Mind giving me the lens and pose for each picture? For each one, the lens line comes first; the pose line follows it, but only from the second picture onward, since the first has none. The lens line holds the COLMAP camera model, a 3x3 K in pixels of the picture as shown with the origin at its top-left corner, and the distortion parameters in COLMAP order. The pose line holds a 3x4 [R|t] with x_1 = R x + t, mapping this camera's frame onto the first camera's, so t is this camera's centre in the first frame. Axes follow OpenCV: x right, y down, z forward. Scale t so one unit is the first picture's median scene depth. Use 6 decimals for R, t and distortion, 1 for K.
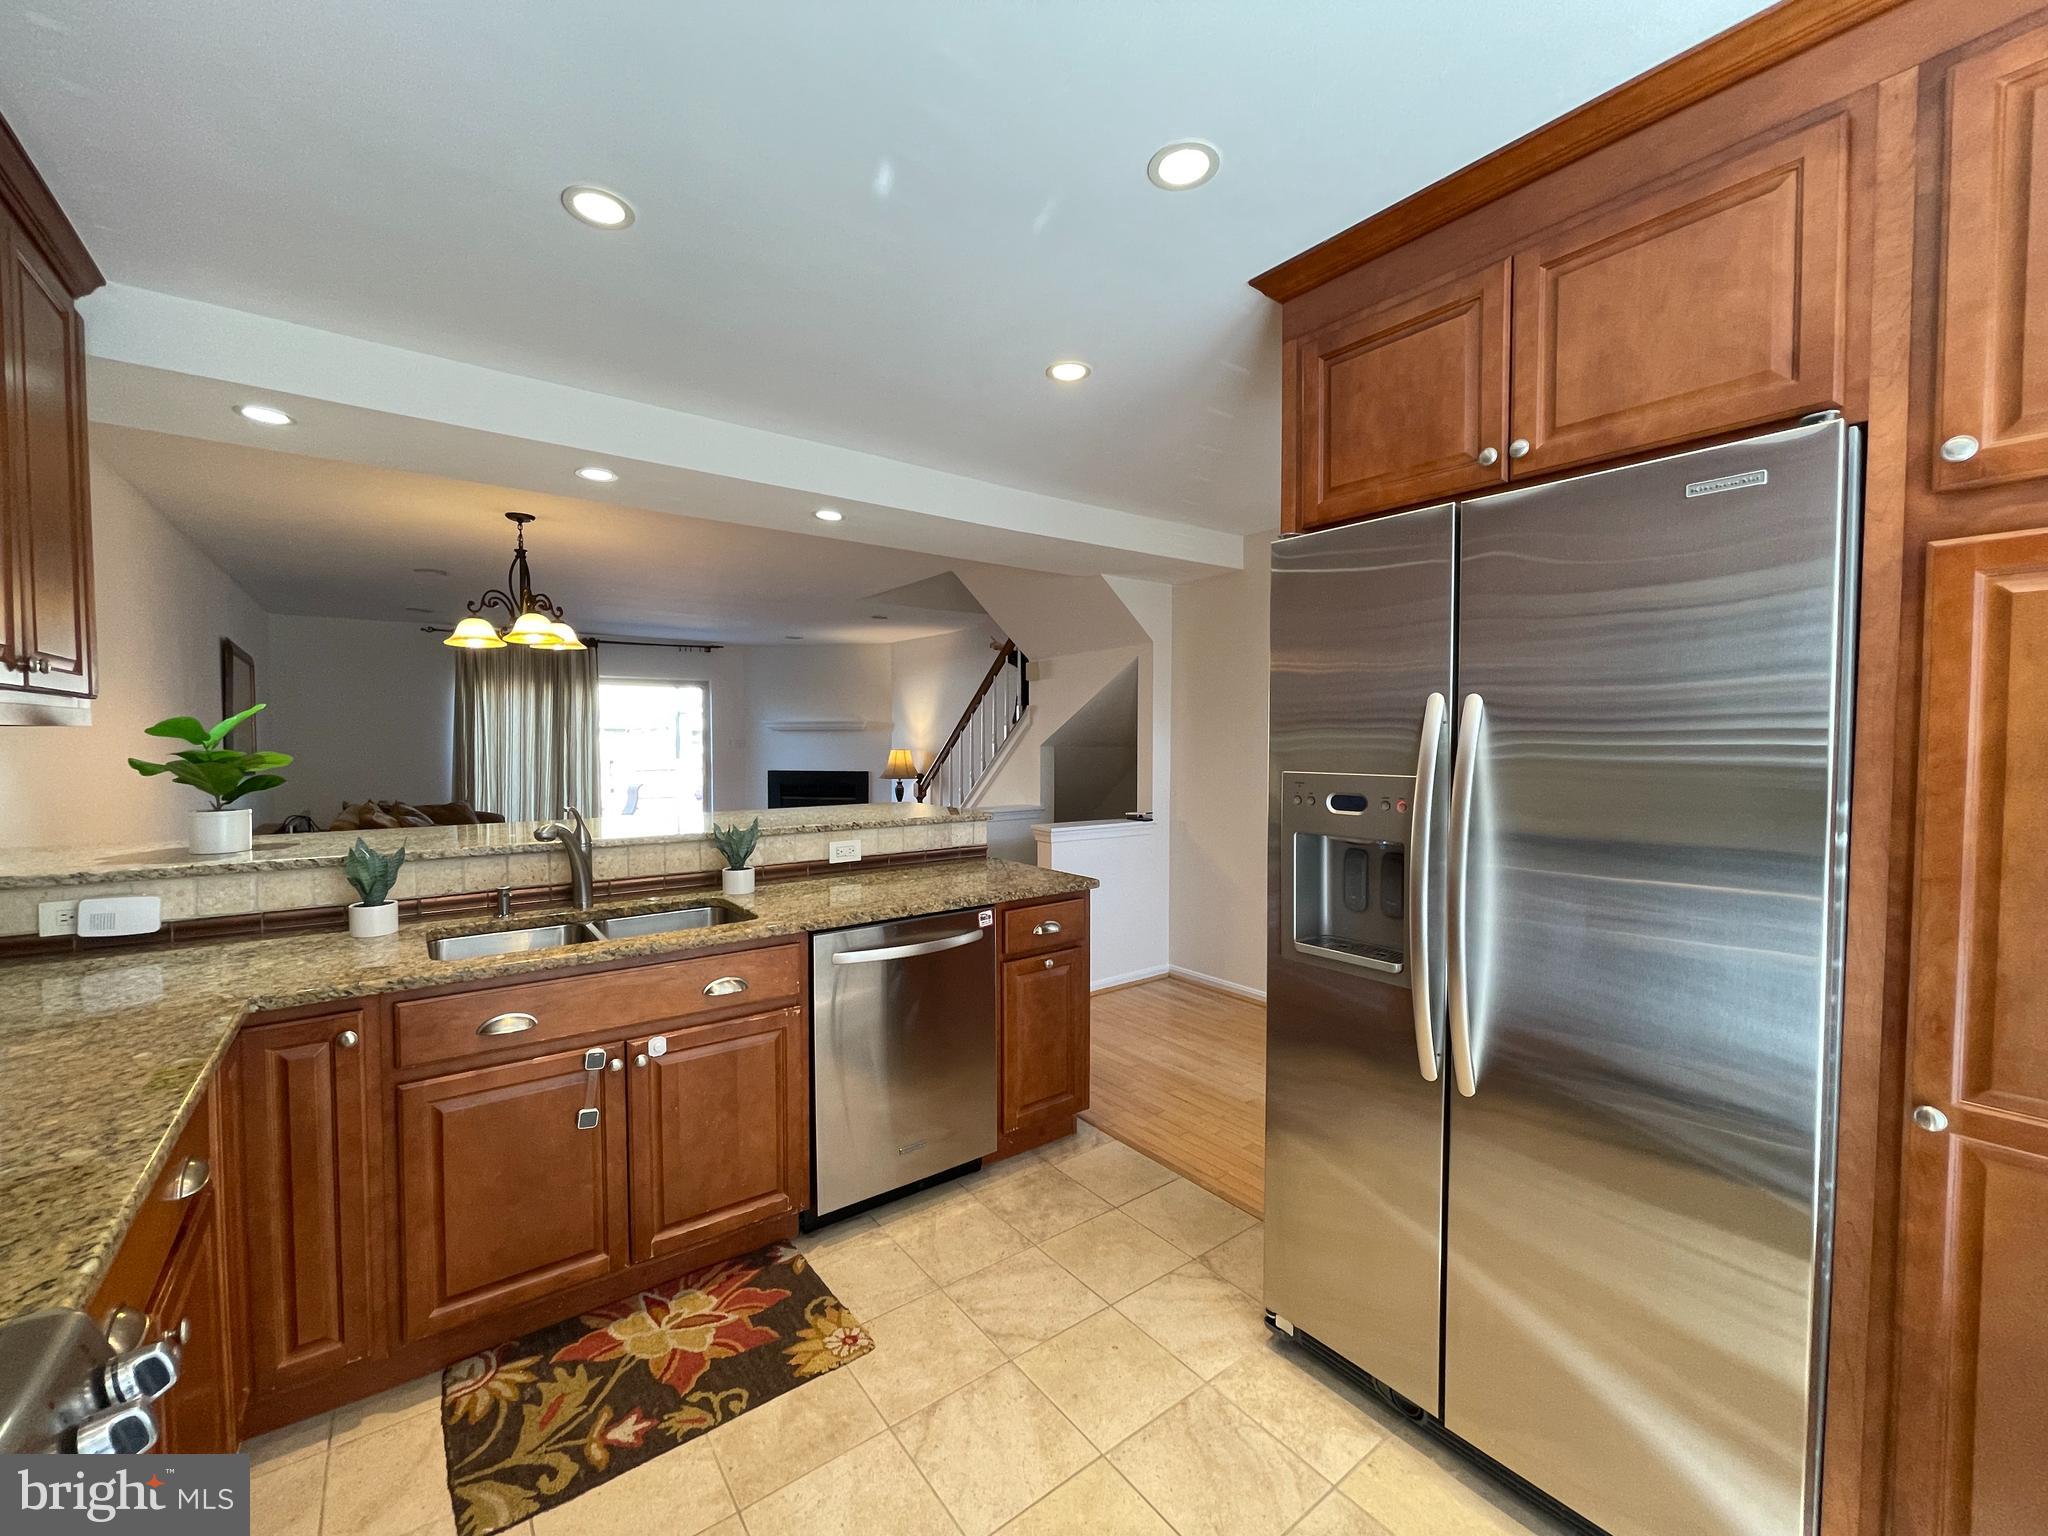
lens RADIAL K [[825.0, 0, 1015.2], [0, 825.0, 768.2], [0, 0, 1]] dist [-0.003003, 0.000033]
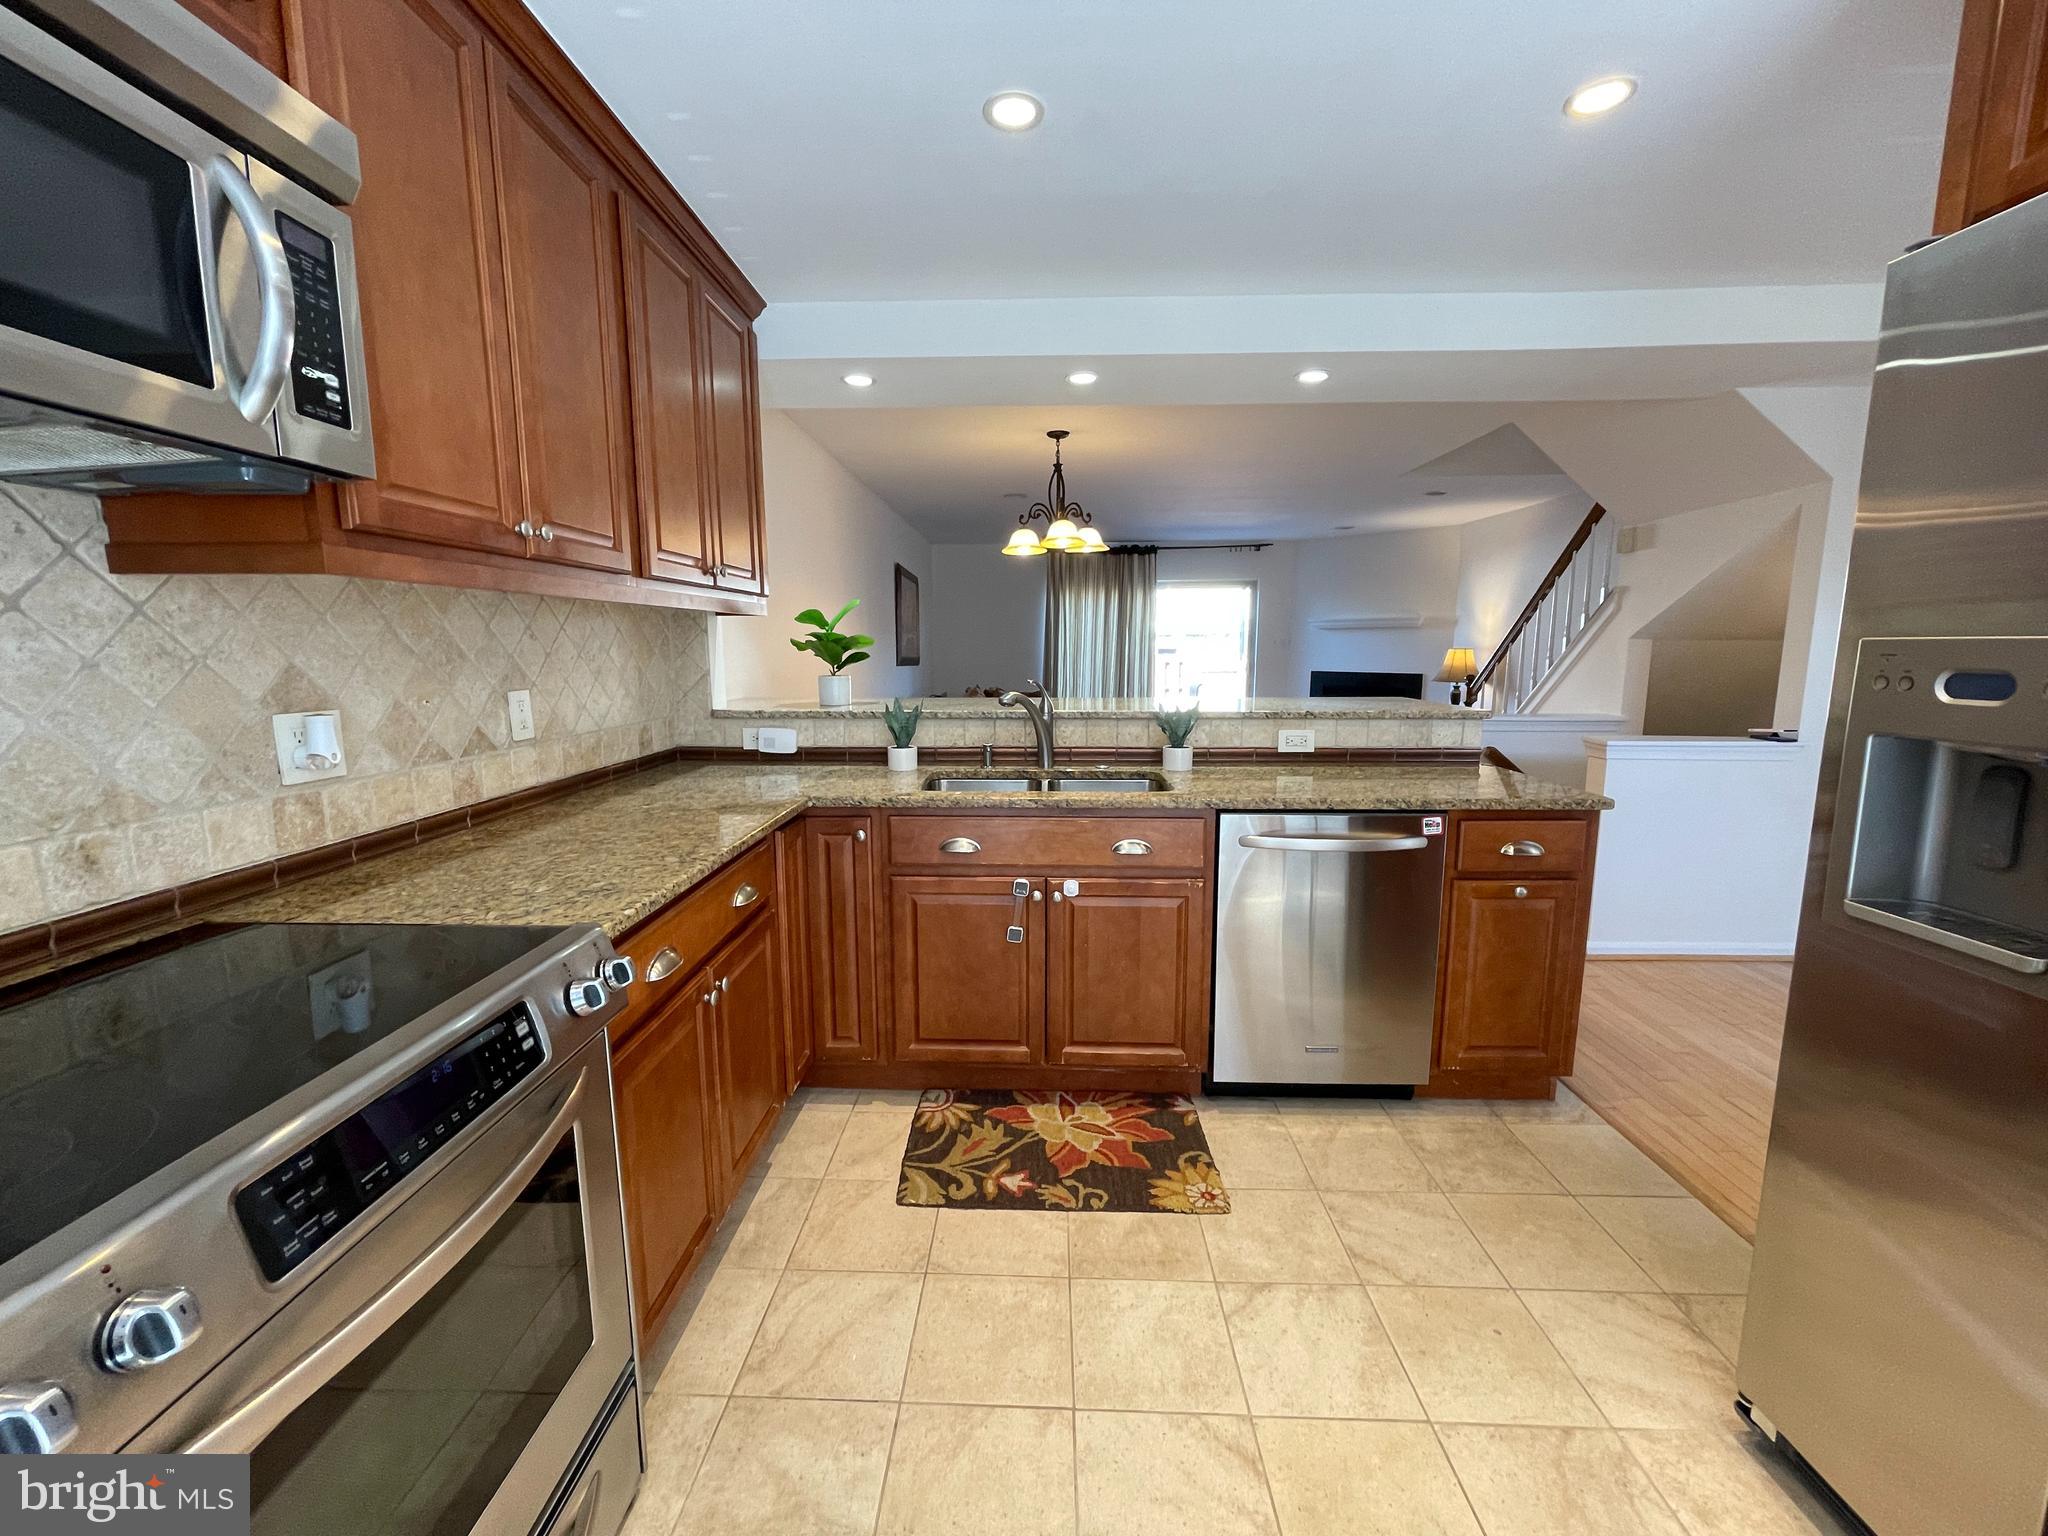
lens RADIAL K [[825.0, 0, 1014.0], [0, 825.0, 765.8], [0, 0, 1]] dist [-0.003003, 0.000033]
pose [[0.779269, 0.088548, -0.620403, 0.181292], [-0.020048, 0.992983, 0.116544, 0.034031], [0.626369, -0.078381, 0.775576, 0.071444]]
